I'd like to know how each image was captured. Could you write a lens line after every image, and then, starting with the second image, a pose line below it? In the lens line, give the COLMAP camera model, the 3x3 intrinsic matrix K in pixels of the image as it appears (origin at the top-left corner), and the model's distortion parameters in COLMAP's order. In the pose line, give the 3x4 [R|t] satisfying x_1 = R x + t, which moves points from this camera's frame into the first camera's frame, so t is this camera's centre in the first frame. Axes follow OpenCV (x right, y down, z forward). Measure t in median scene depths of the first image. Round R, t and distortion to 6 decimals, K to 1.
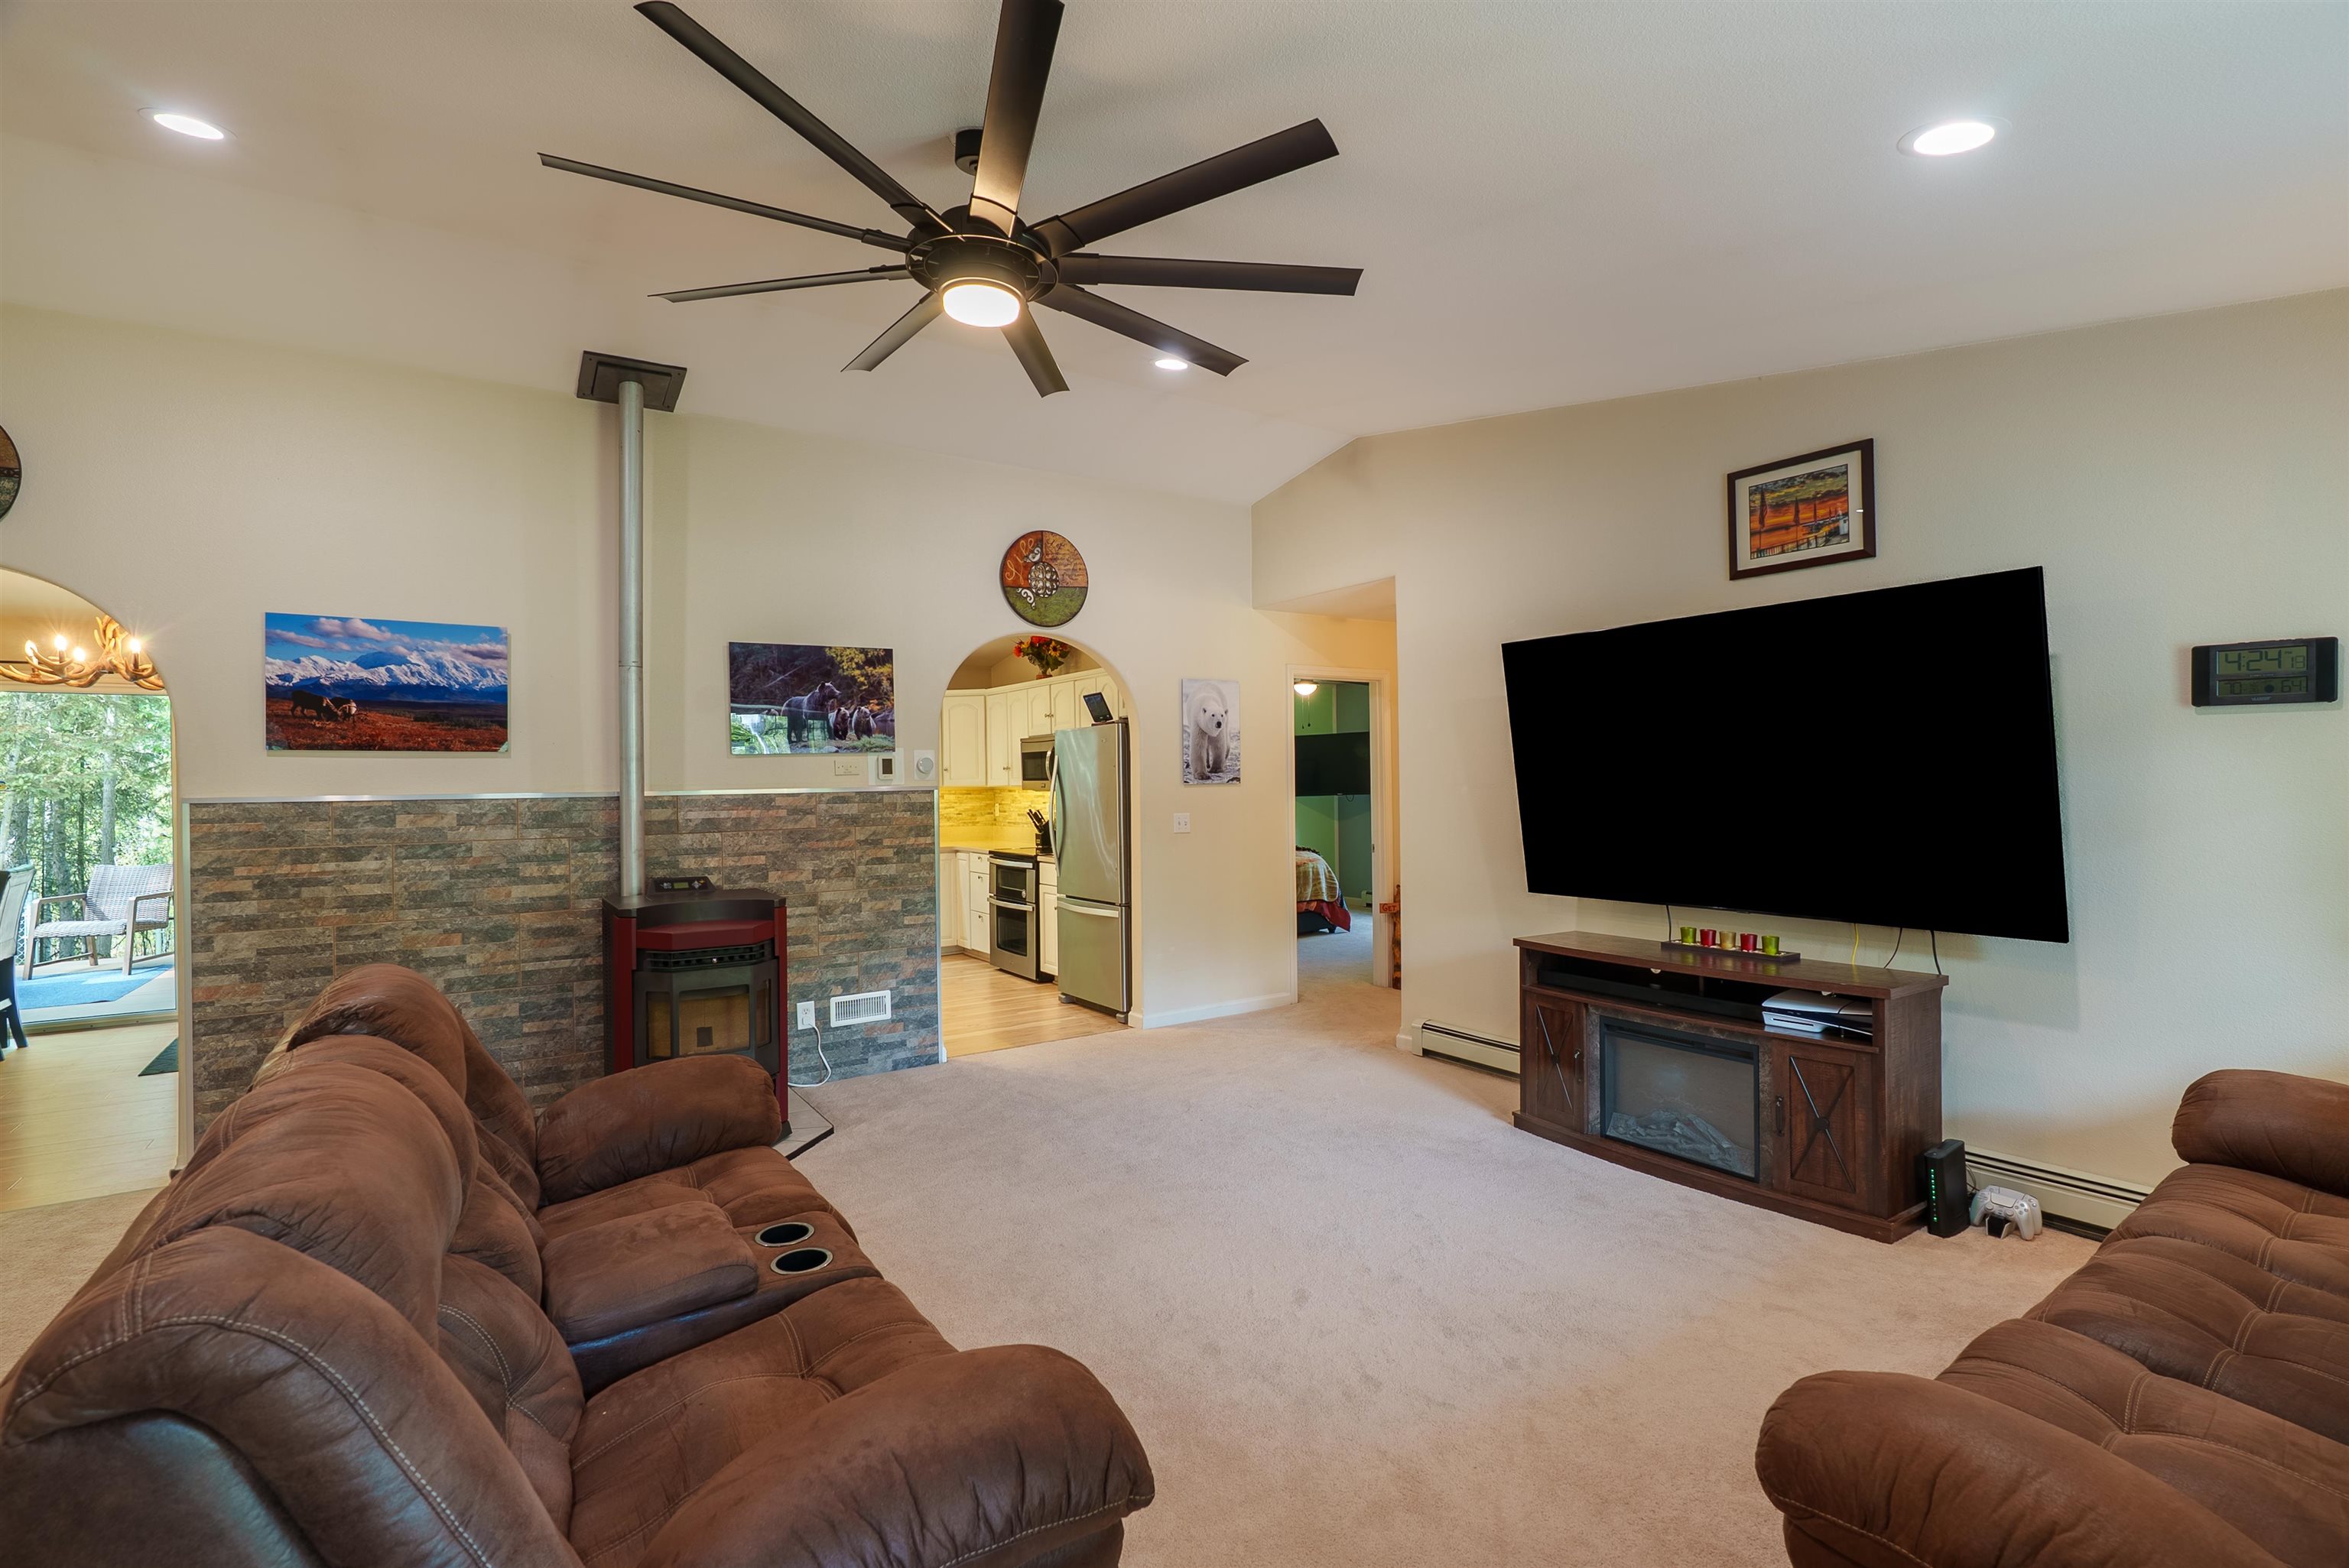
lens RADIAL K [[1077.2, 0, 1175.1], [0, 1077.2, 783.4], [0, 0, 1]] dist [-0.000050, -0.000004]
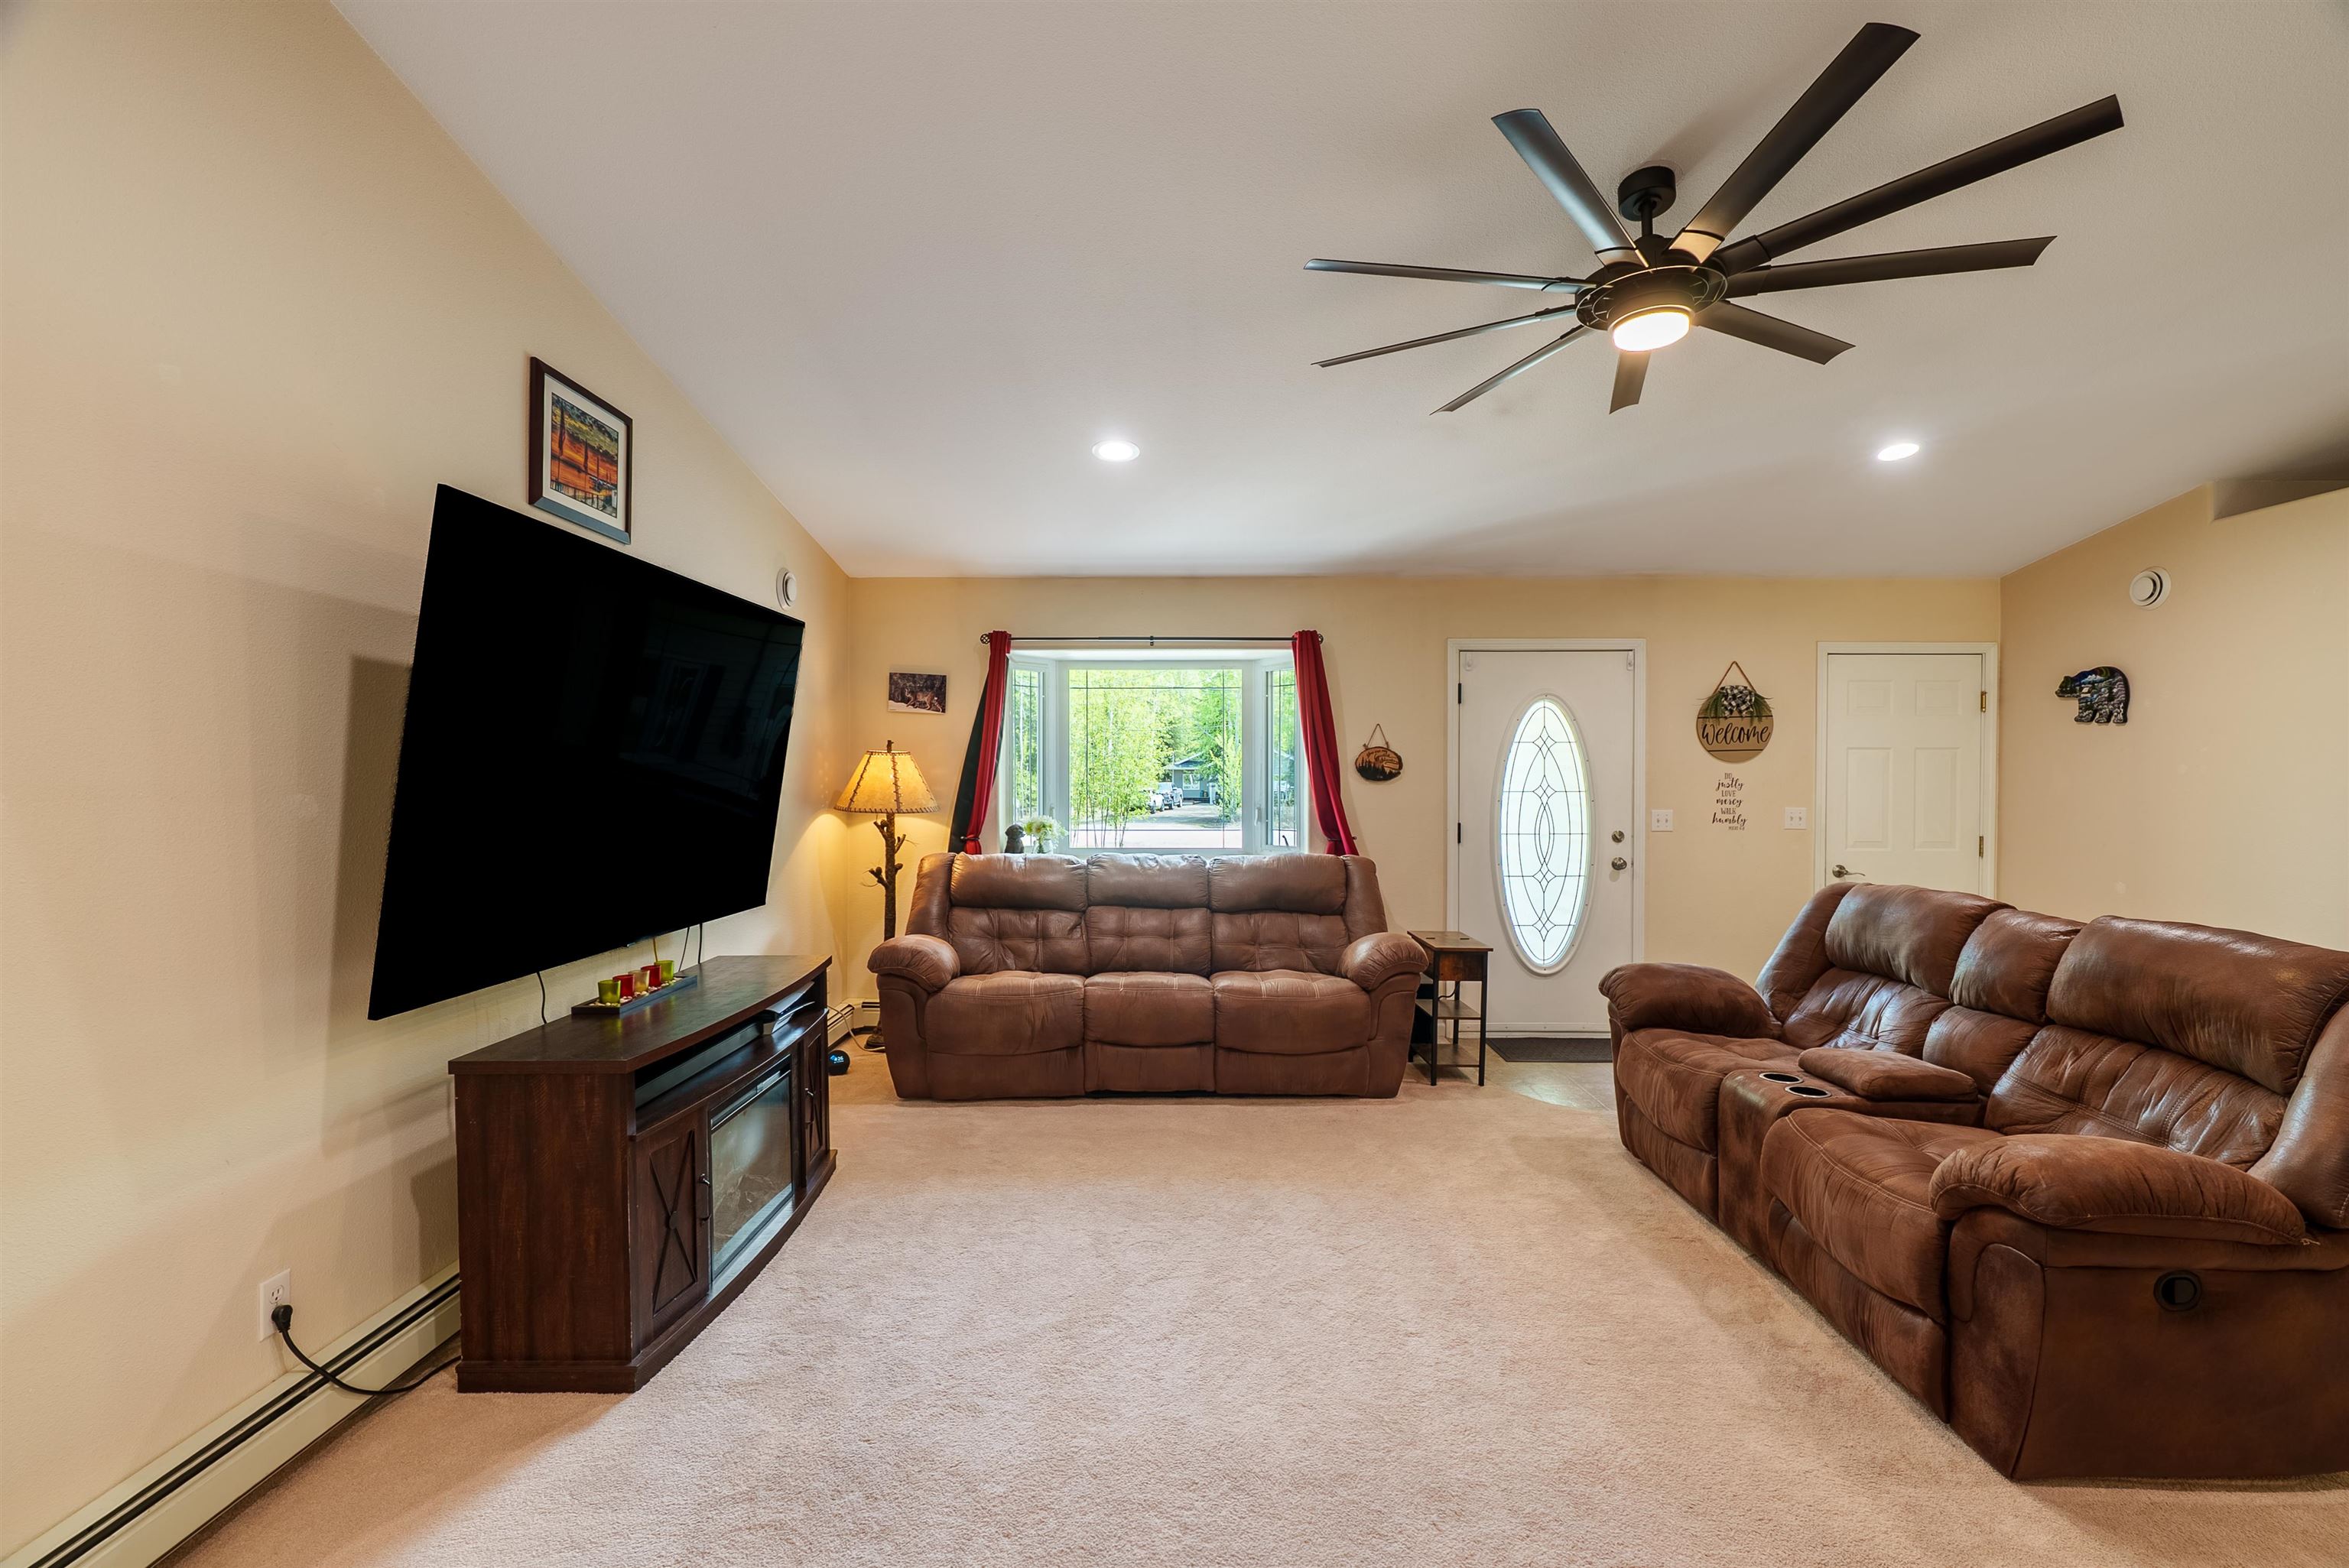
lens RADIAL K [[1077.2, 0, 1174.0], [0, 1077.2, 783.3], [0, 0, 1]] dist [-0.000050, -0.000004]
pose [[-0.818697, 0.005467, 0.574200, -0.266368], [0.005681, 0.999983, -0.001420, 0.002450], [-0.574198, 0.002100, -0.818714, 1.420795]]
